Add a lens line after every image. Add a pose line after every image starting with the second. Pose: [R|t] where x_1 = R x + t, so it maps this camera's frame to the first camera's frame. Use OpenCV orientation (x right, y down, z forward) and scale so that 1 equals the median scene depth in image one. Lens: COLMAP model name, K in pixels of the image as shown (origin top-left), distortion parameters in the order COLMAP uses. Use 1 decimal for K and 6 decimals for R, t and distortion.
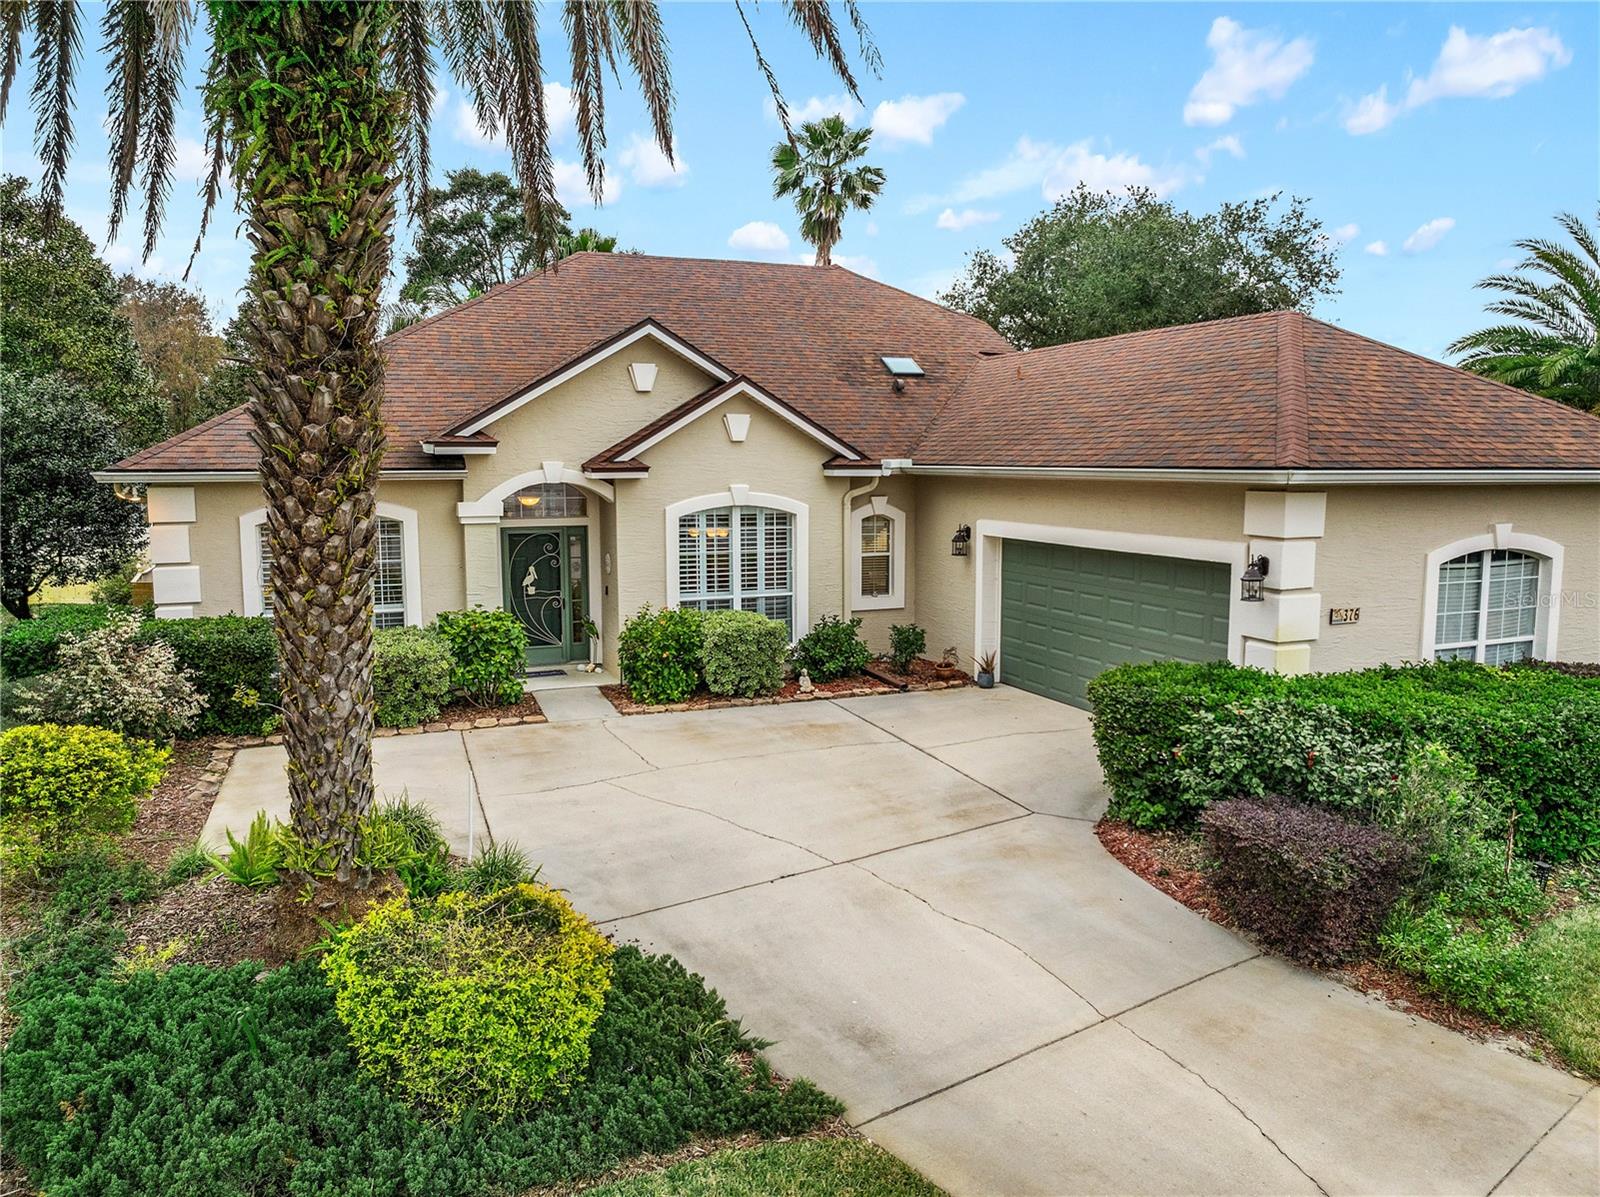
lens RADIAL K [[1122.4, 0, 799.0], [0, 1122.4, 598.5], [0, 0, 1]] dist [-0.034885, 0.002223]
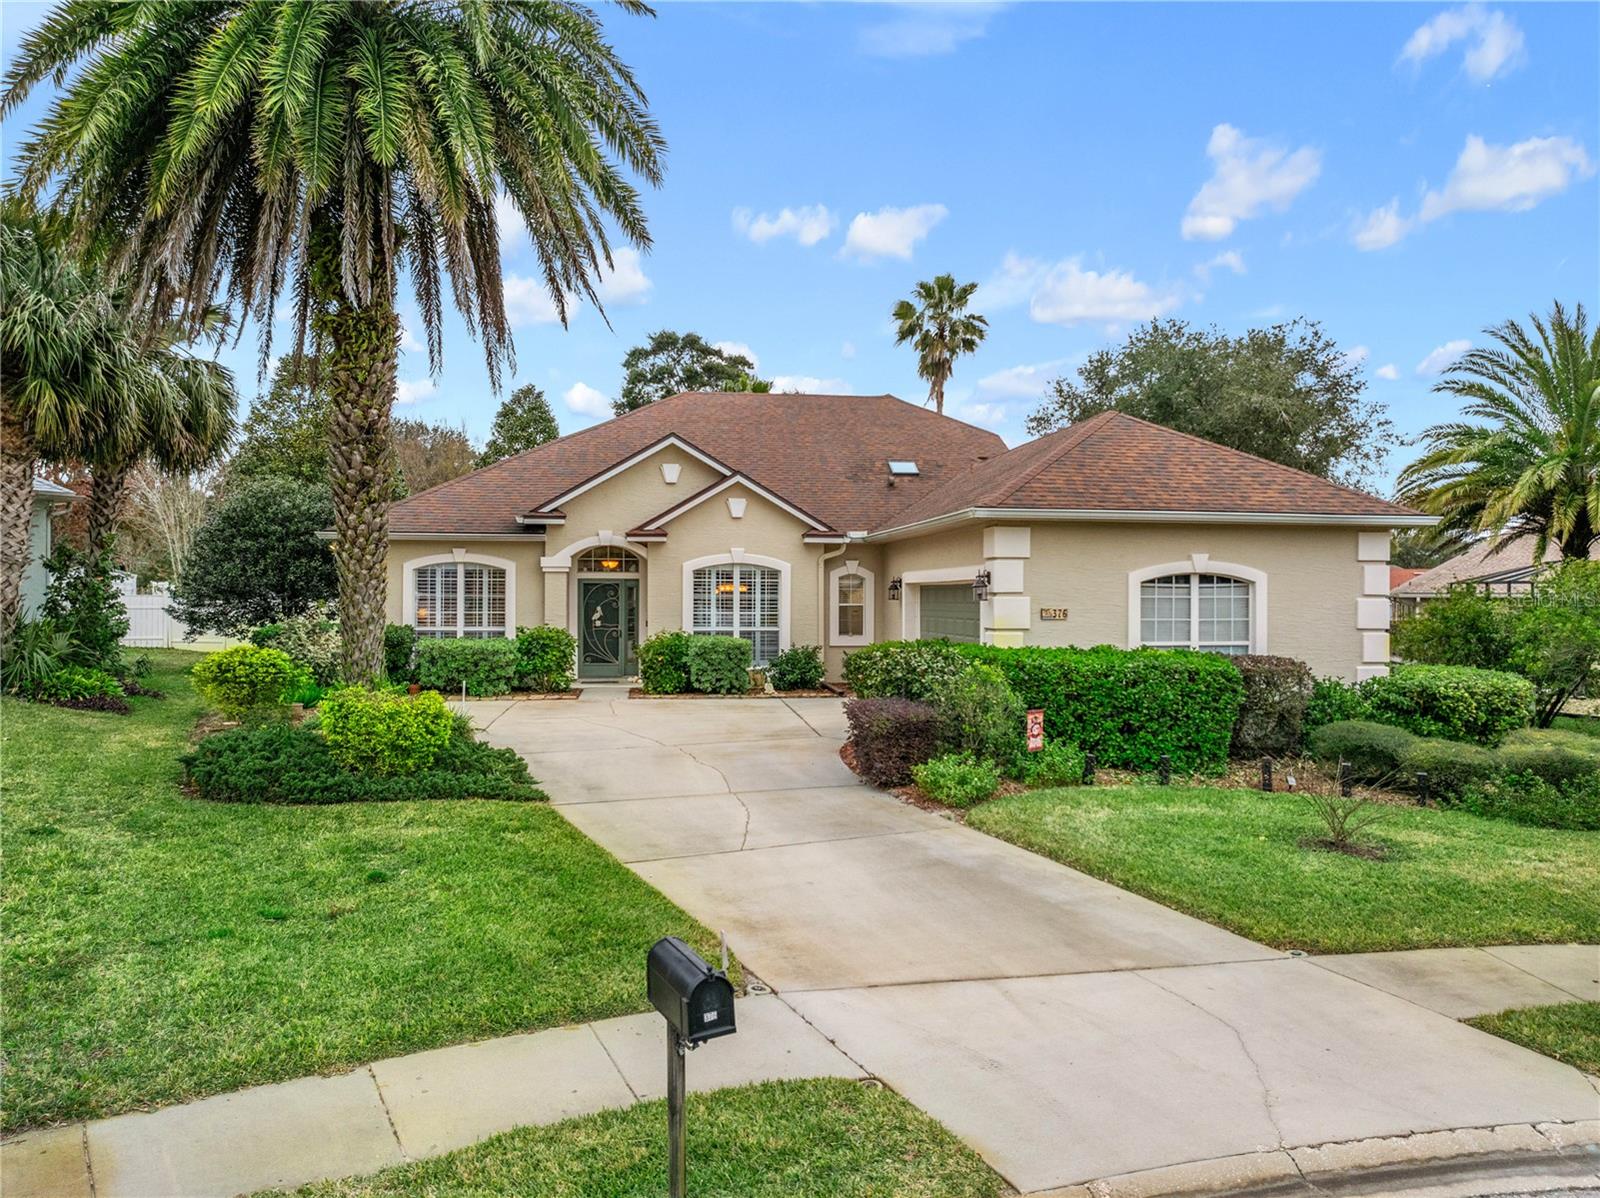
lens RADIAL K [[1122.4, 0, 803.0], [0, 1122.4, 597.9], [0, 0, 1]] dist [-0.034885, 0.002223]
pose [[0.972104, 0.006023, -0.234474, 0.372940], [-0.034307, 0.992570, -0.116738, 0.126621], [0.232029, 0.121525, 0.965088, -0.339714]]
